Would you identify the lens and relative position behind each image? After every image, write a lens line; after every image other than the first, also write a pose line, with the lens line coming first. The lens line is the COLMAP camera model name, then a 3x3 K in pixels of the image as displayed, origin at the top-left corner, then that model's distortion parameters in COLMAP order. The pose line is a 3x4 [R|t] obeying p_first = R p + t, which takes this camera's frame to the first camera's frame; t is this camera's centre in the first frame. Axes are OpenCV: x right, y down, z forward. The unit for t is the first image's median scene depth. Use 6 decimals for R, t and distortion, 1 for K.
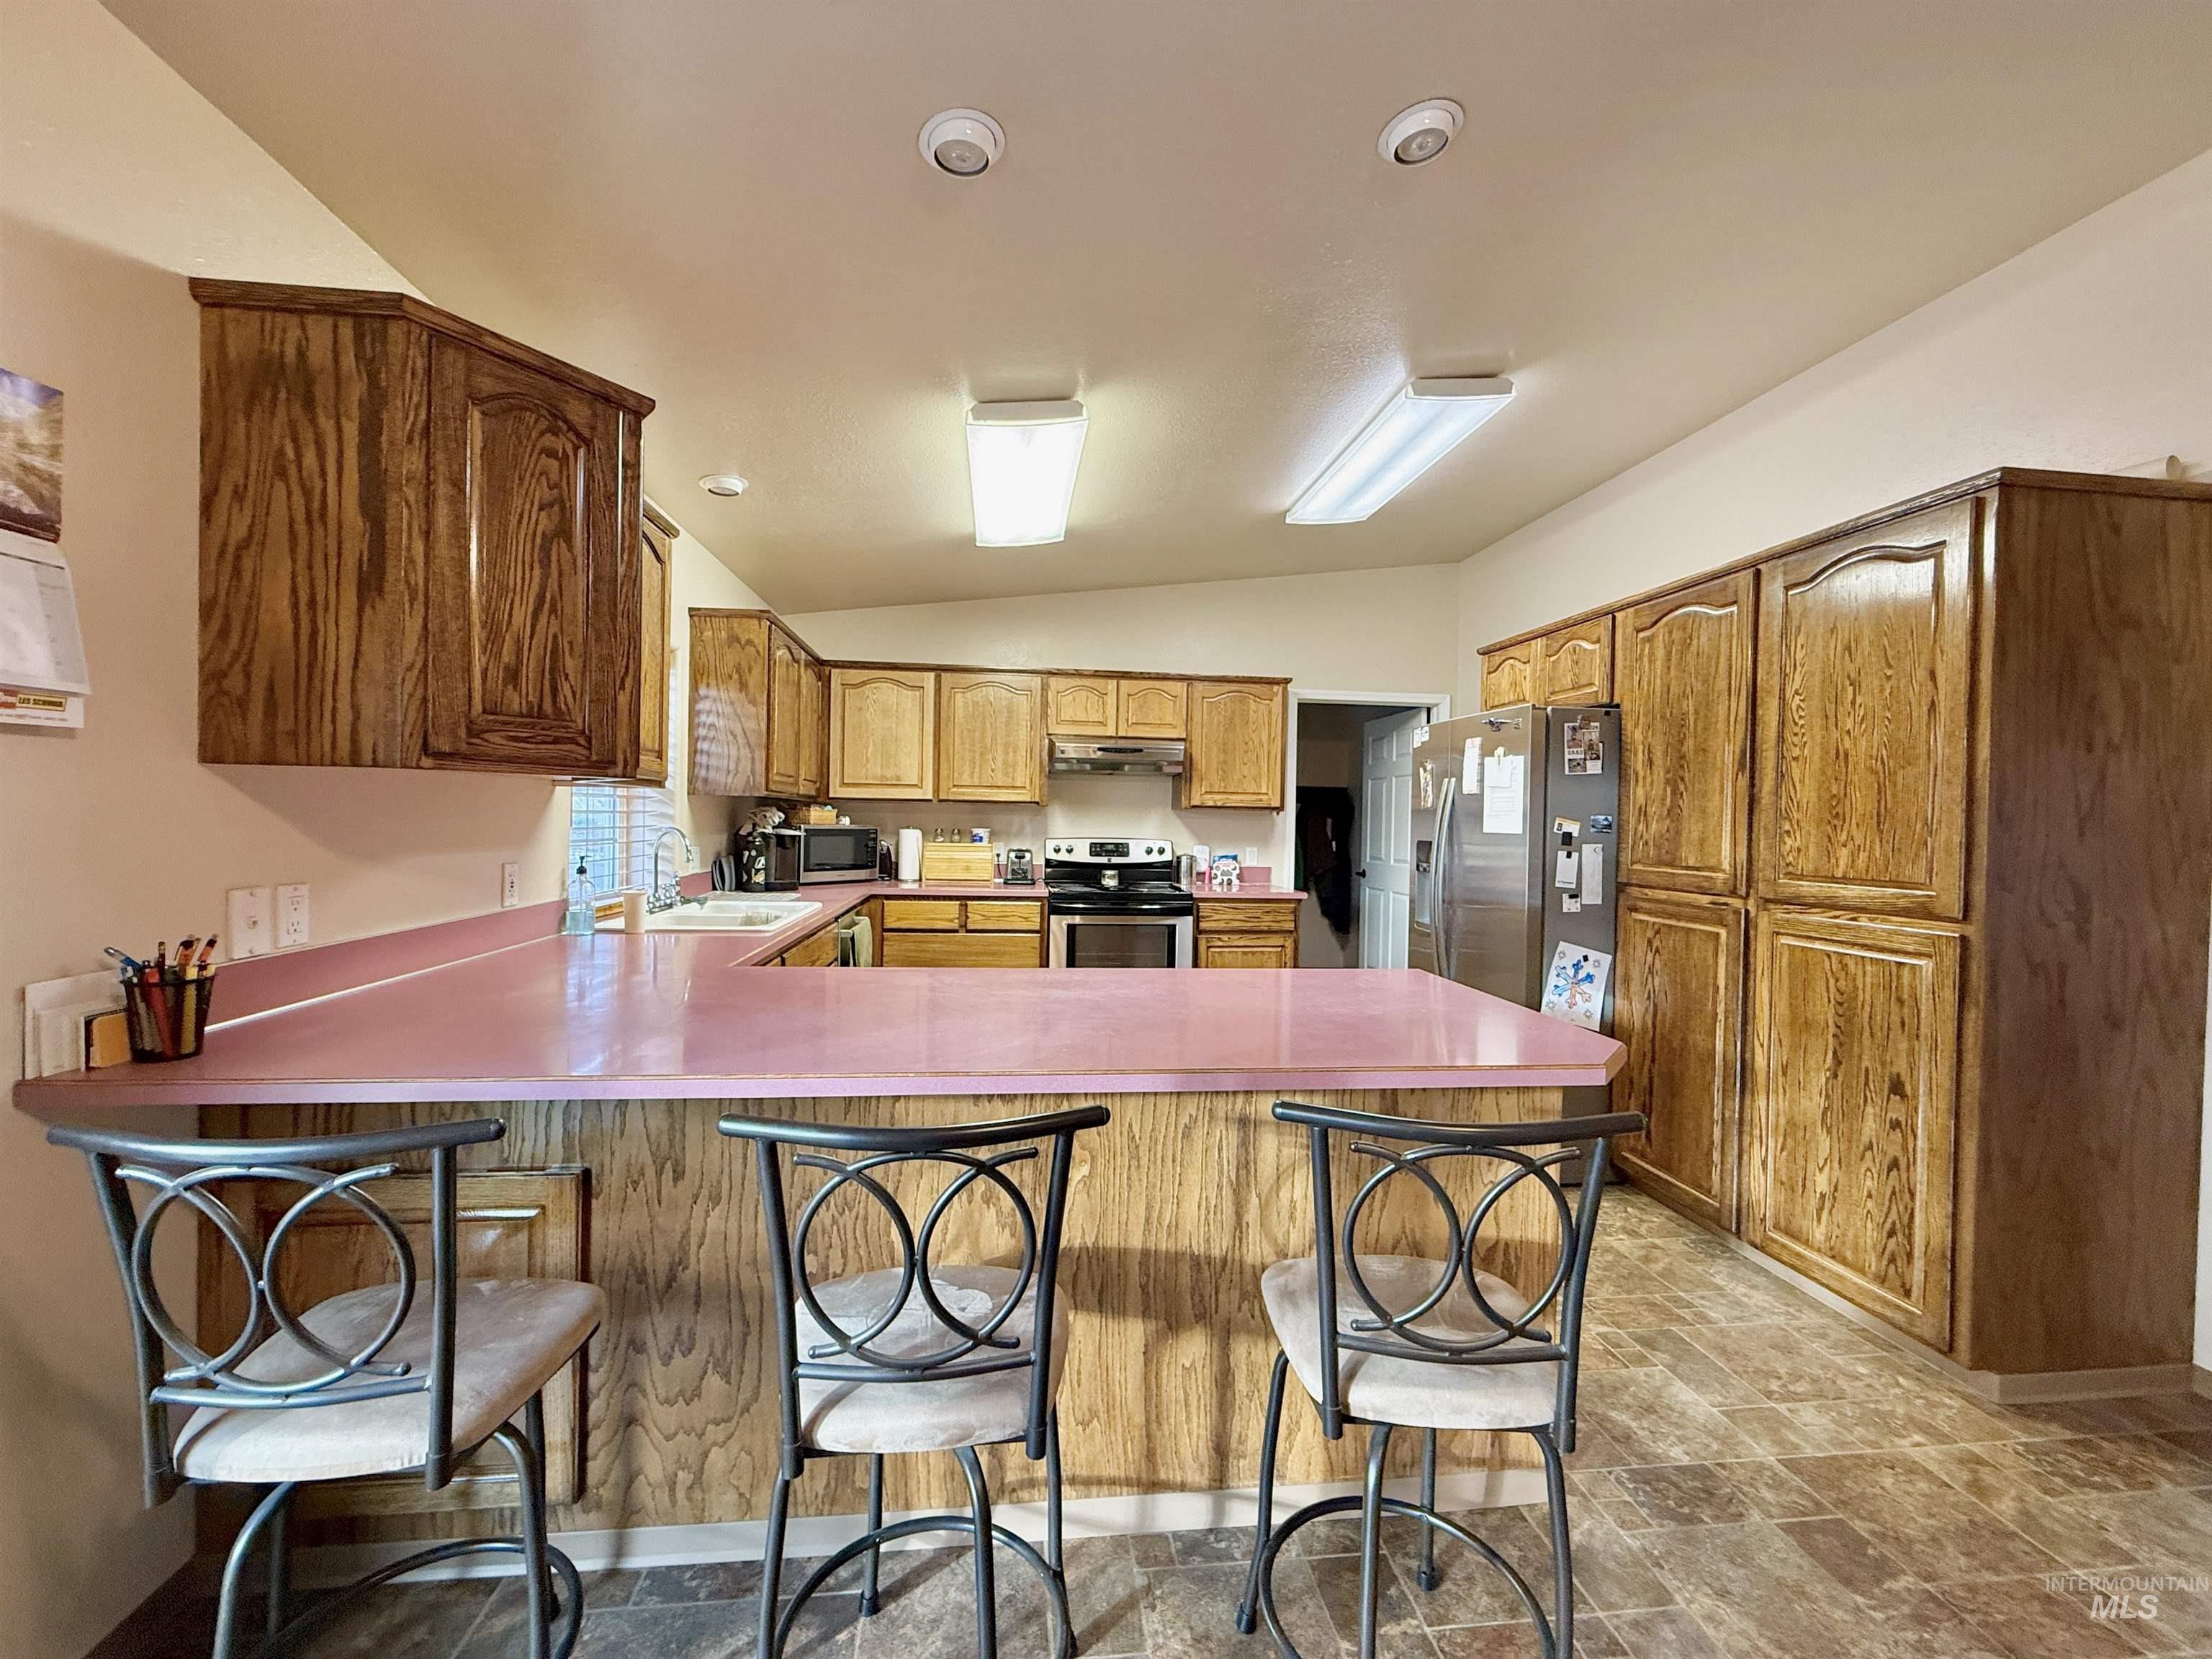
lens RADIAL K [[878.8, 0, 1102.2], [0, 878.8, 831.4], [0, 0, 1]] dist [0.000519, -0.000004]
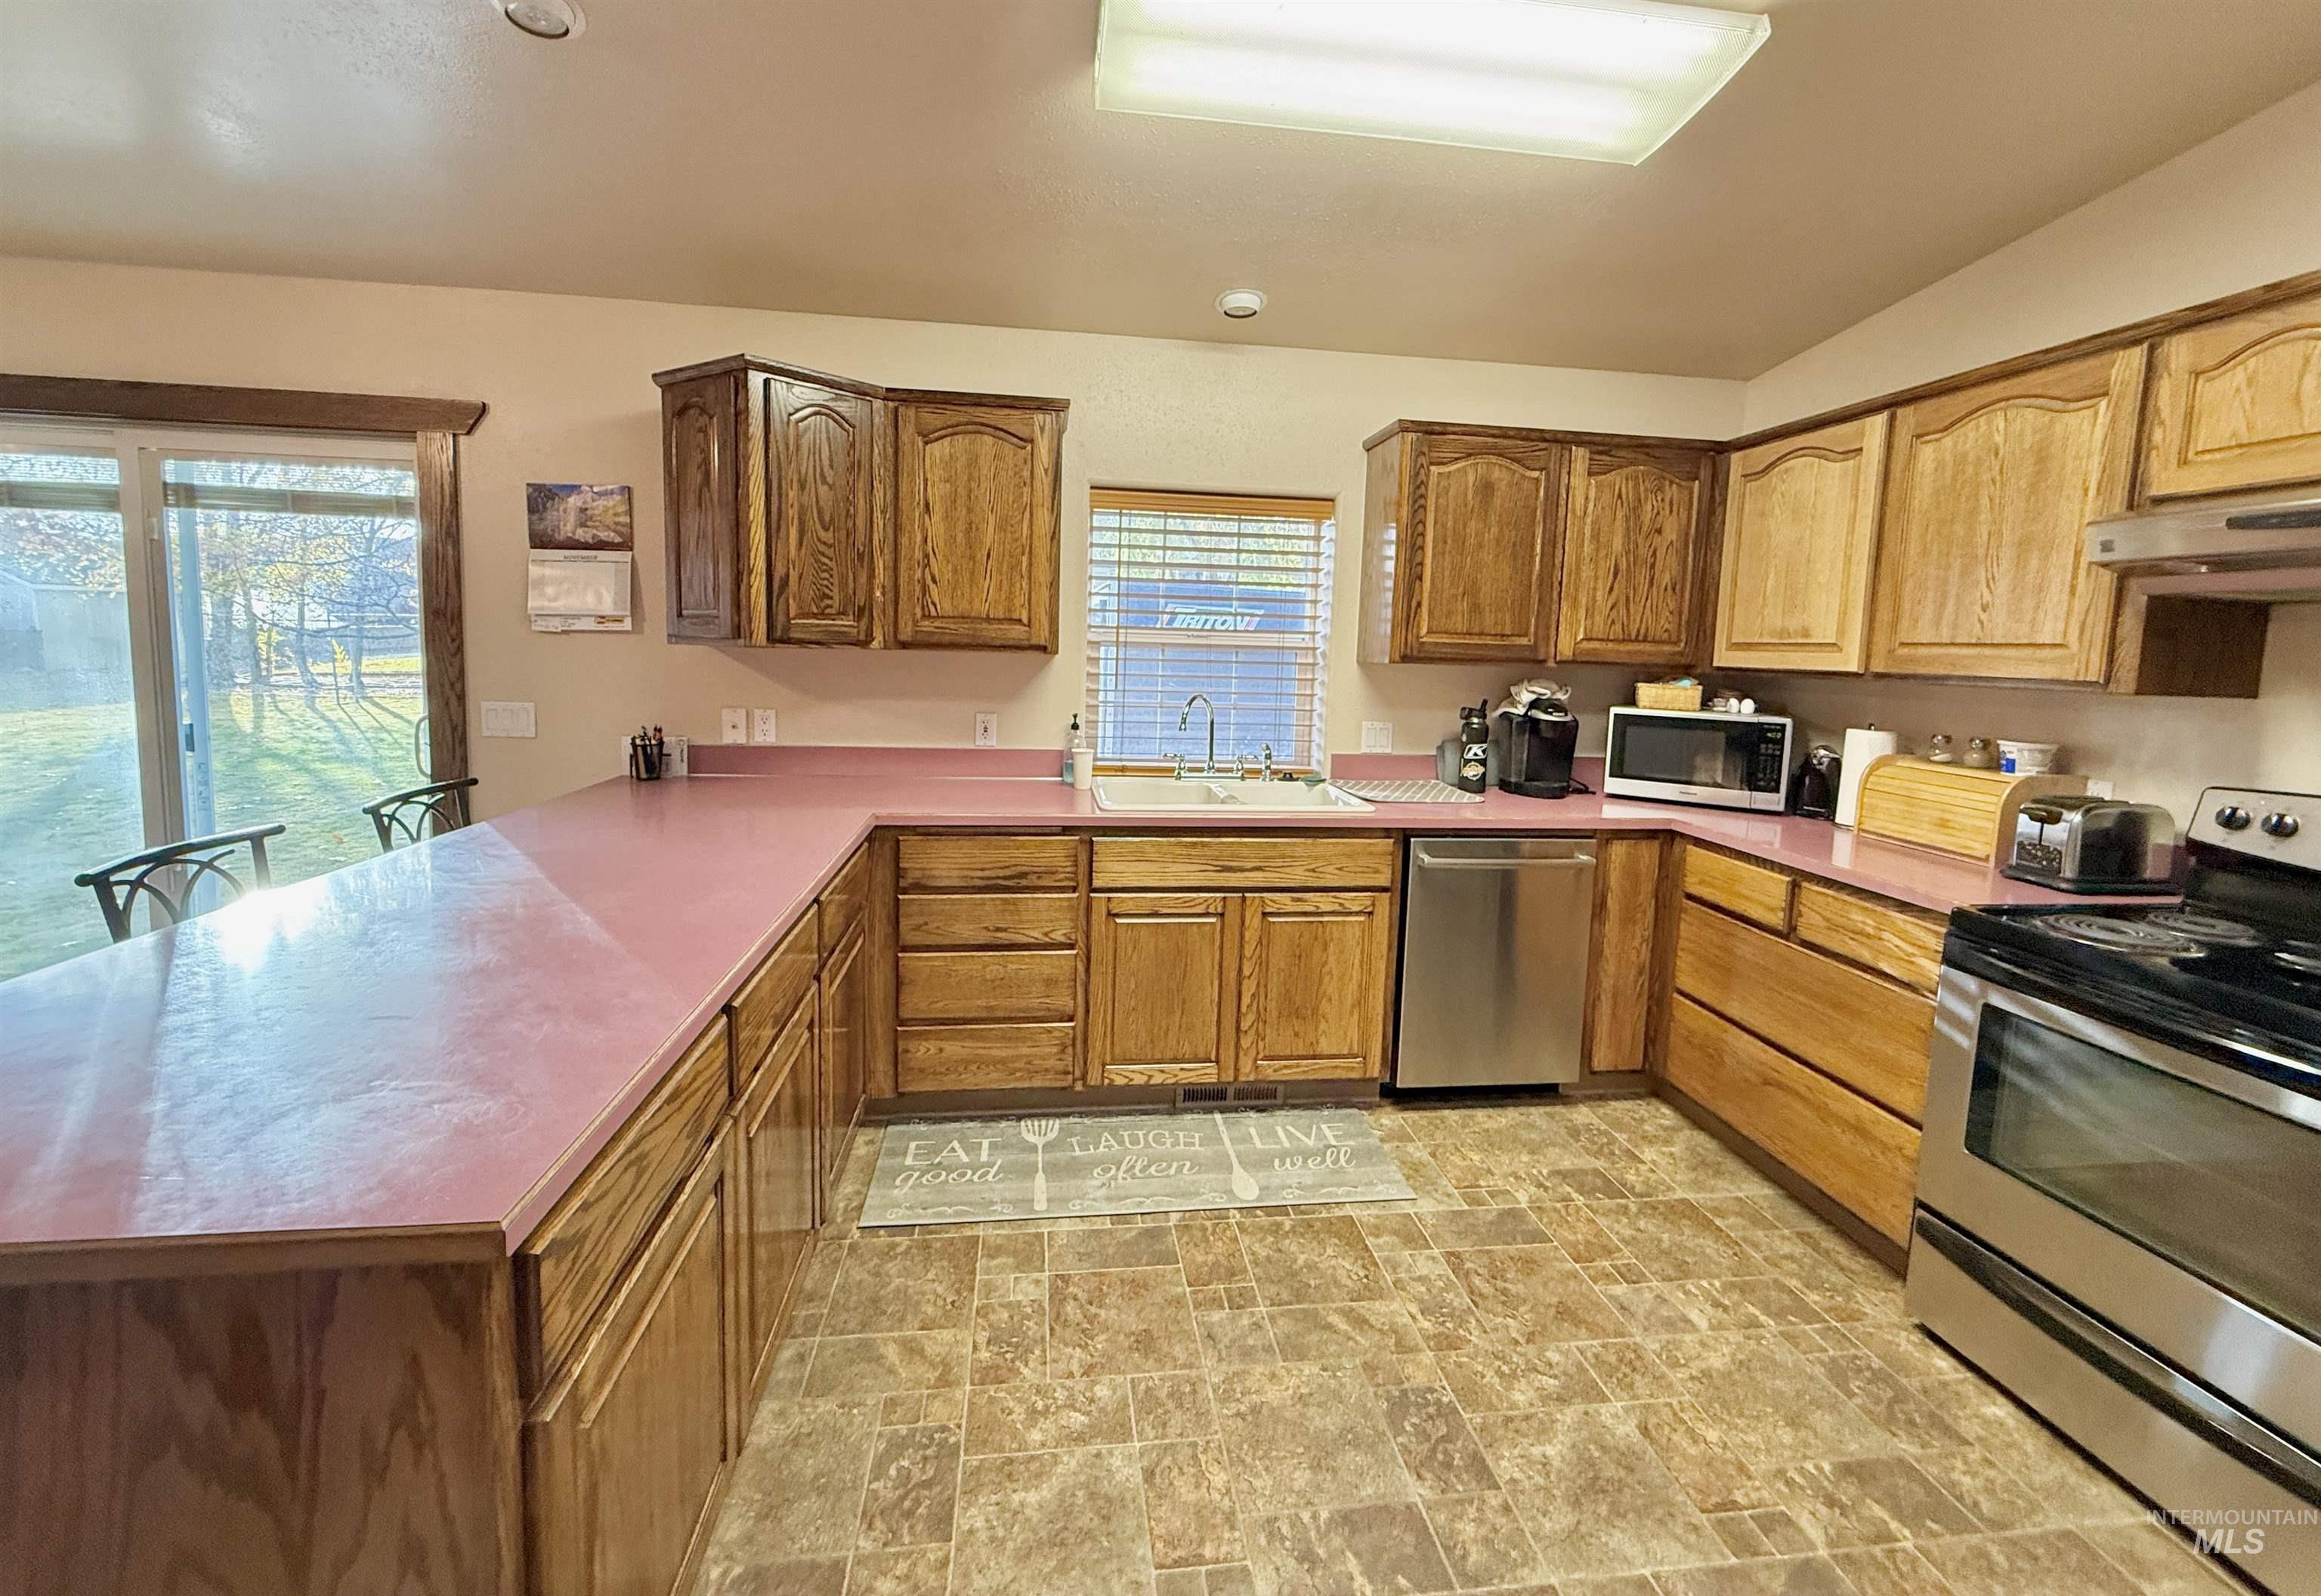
lens RADIAL K [[921.8, 0, 1153.8], [0, 921.8, 727.2], [0, 0, 1]] dist [0.000084, 0.000121]
pose [[0.011968, 0.073430, -0.997229, 0.471519], [-0.045331, 0.996314, 0.072819, -0.036514], [0.998900, 0.044334, 0.015252, 0.849473]]
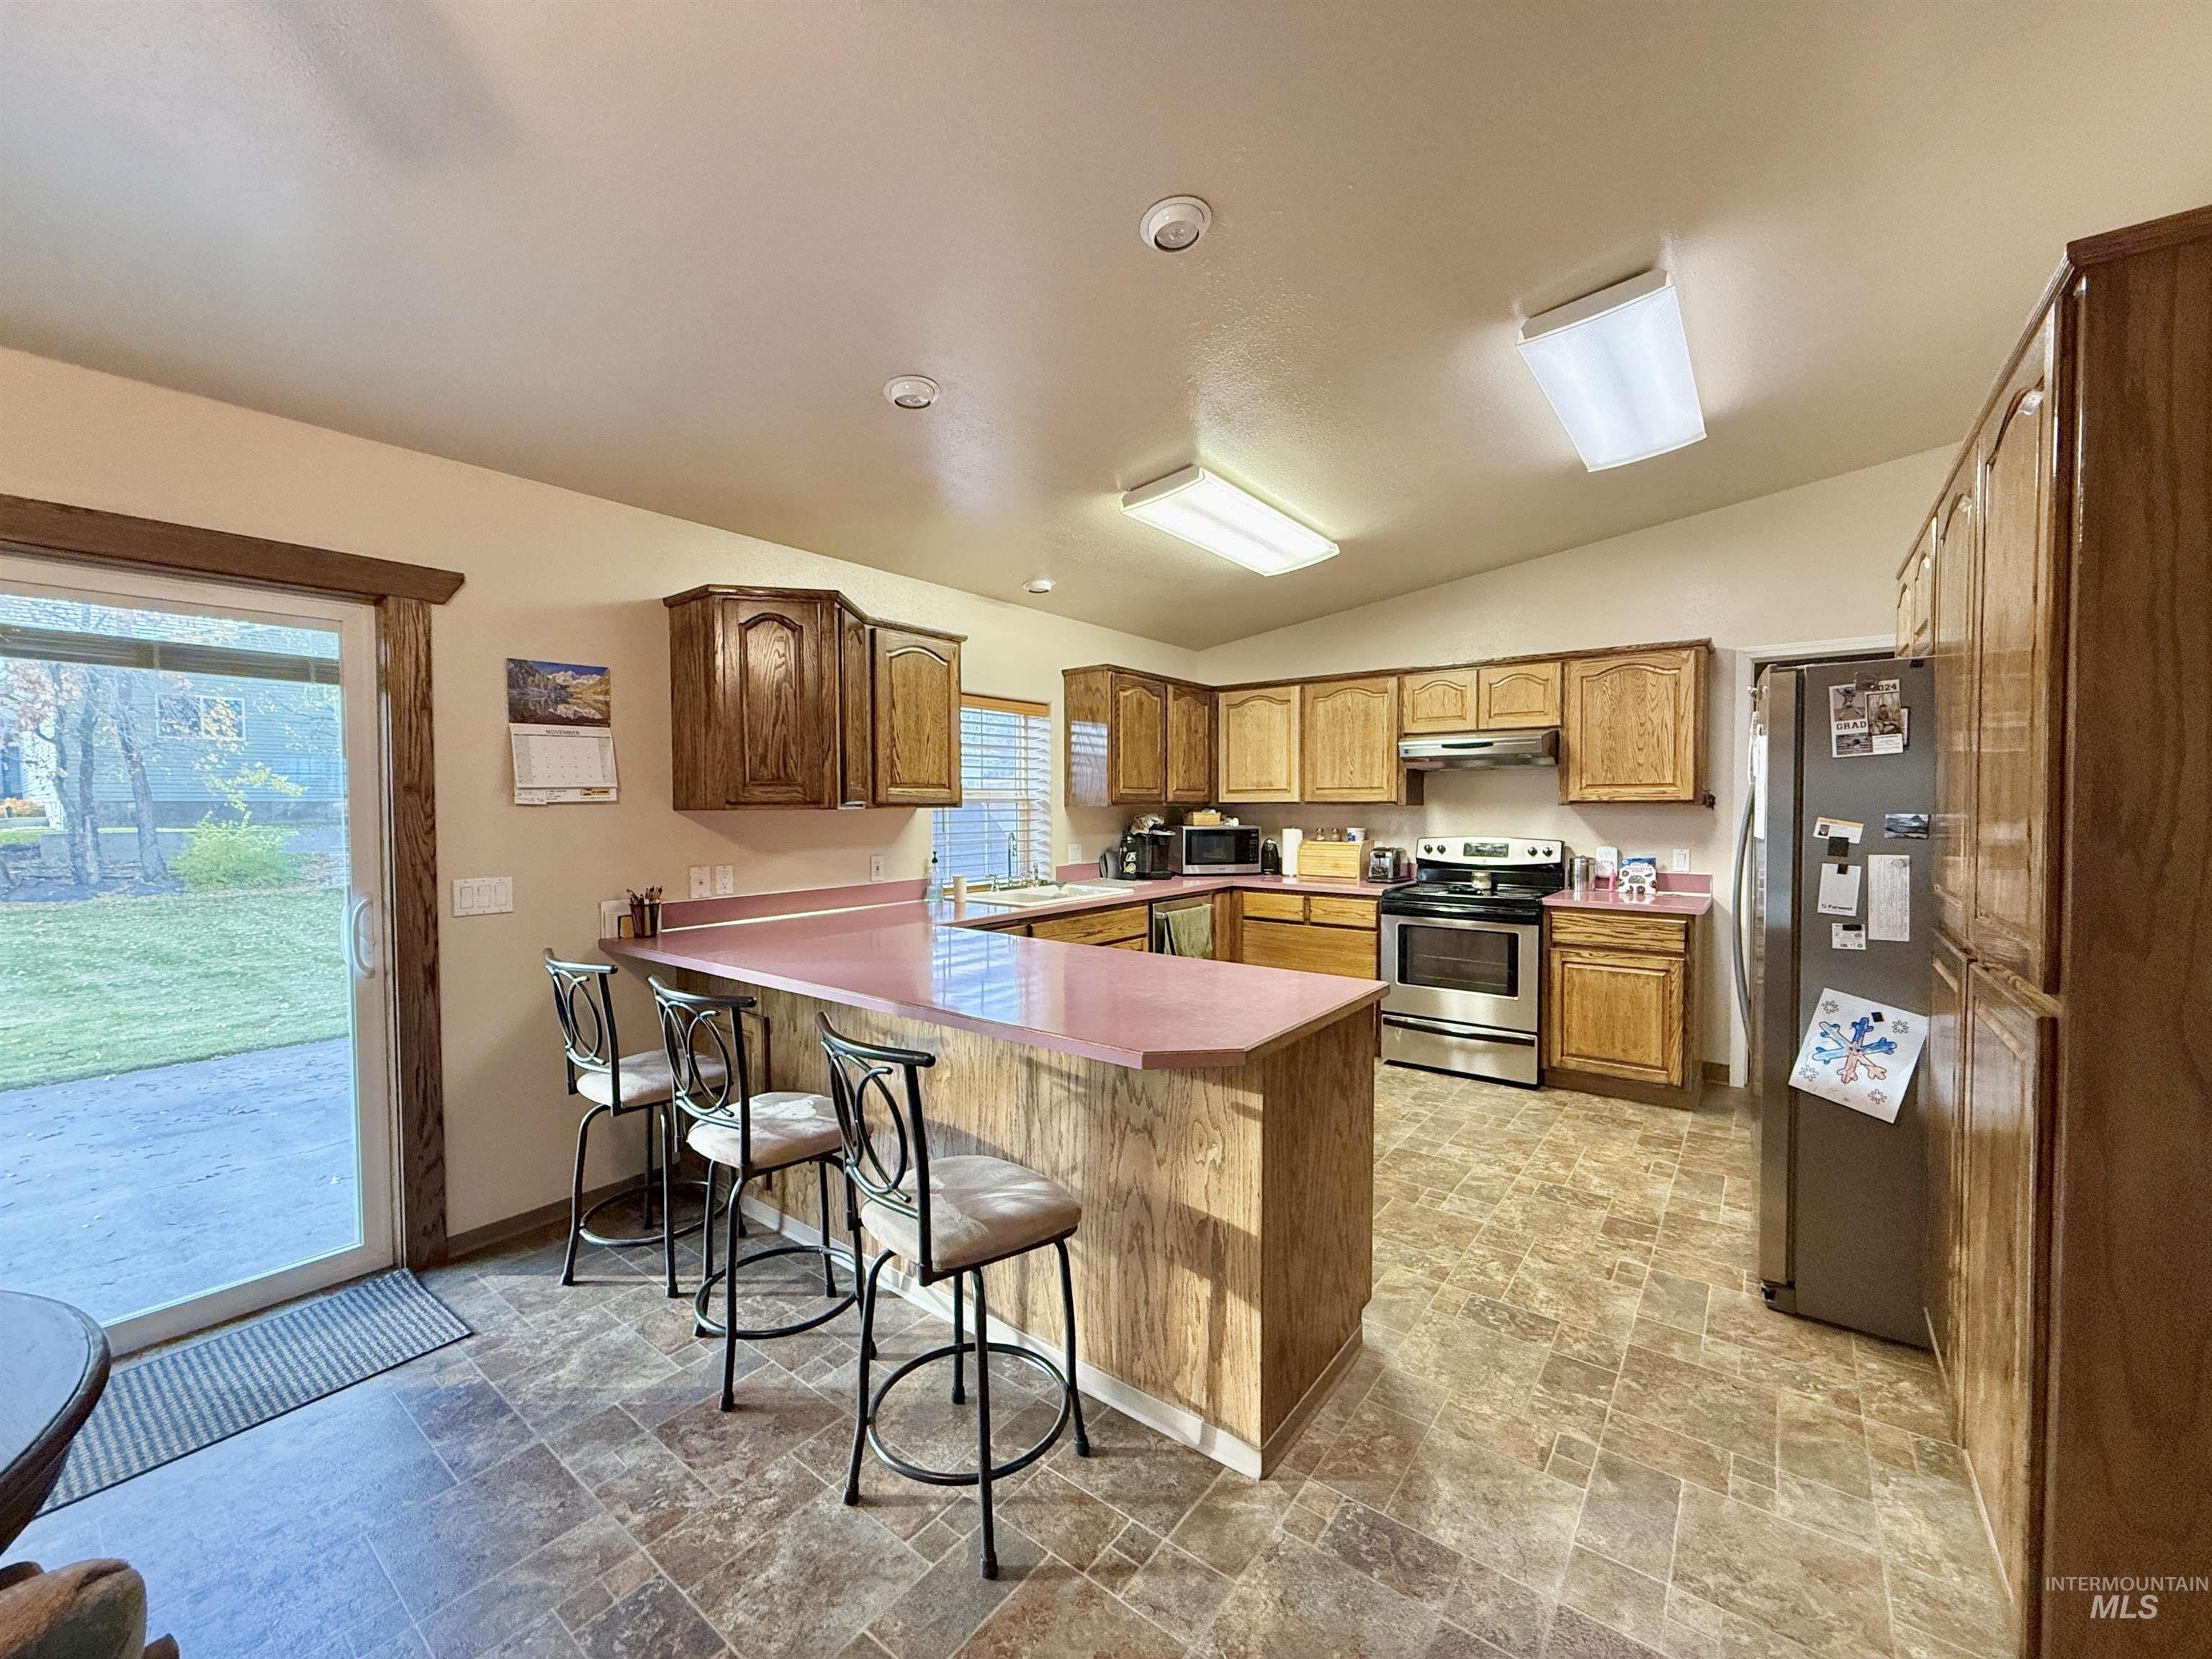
lens RADIAL K [[879.7, 0, 1099.6], [0, 879.7, 833.7], [0, 0, 1]] dist [-0.001038, -0.000463]
pose [[0.716881, 0.000623, -0.697196, 0.562151], [0.007832, 0.999929, 0.008946, -0.012605], [0.697152, -0.011874, 0.716825, 0.060664]]
